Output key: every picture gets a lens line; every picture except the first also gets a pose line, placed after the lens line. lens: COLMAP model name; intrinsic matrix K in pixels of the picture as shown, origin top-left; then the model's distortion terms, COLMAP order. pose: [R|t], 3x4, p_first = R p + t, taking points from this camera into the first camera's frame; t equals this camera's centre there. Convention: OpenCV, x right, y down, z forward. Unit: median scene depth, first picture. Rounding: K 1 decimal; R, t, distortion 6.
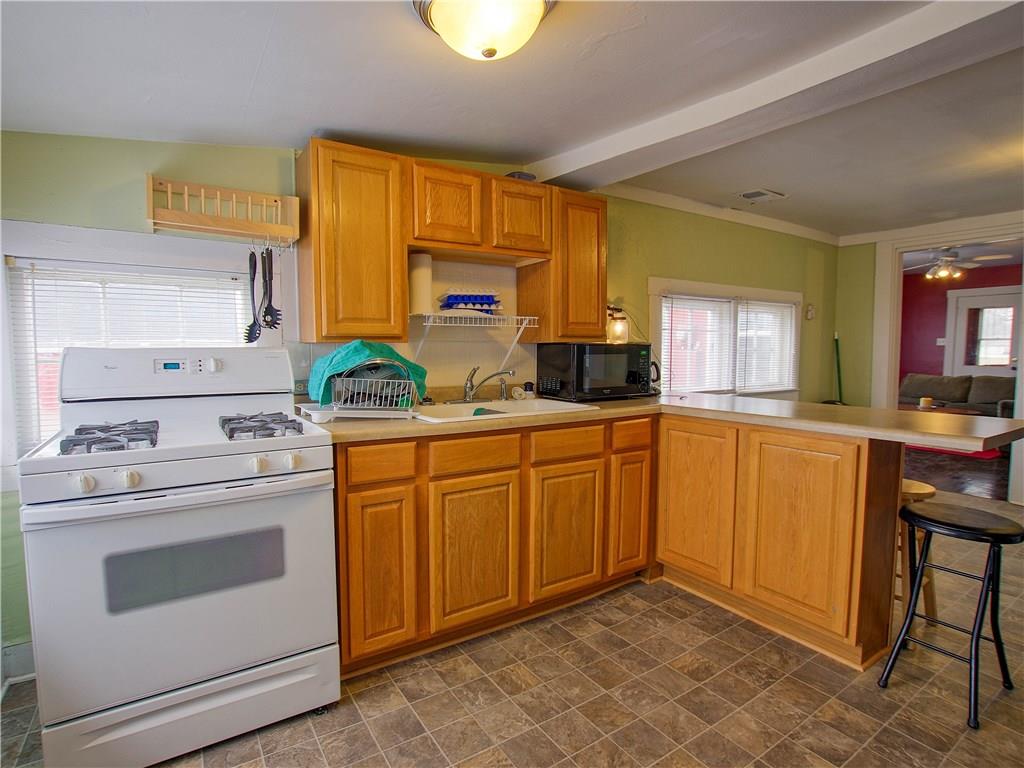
lens RADIAL K [[515.8, 0, 523.6], [0, 515.8, 381.7], [0, 0, 1]] dist [-0.037351, 0.009071]
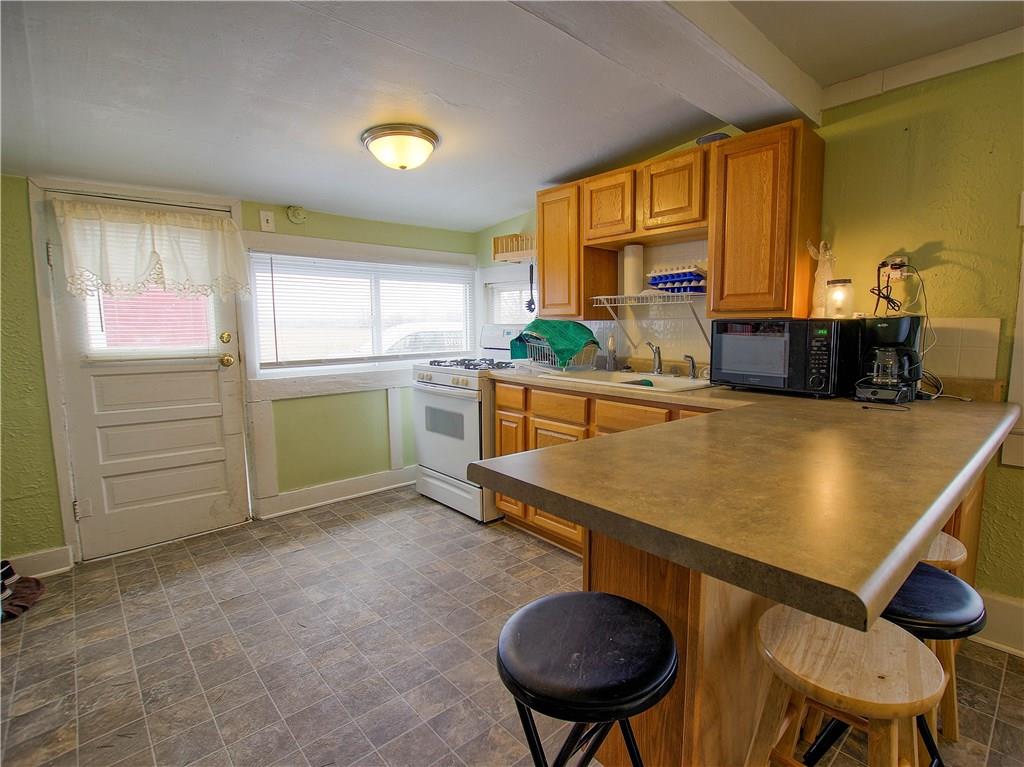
lens RADIAL K [[515.8, 0, 523.6], [0, 515.8, 381.2], [0, 0, 1]] dist [-0.037351, 0.009071]
pose [[0.141271, 0.106503, -0.984225, 0.947784], [-0.069129, 0.992831, 0.097512, -0.033851], [0.987554, 0.054263, 0.147620, 0.581972]]
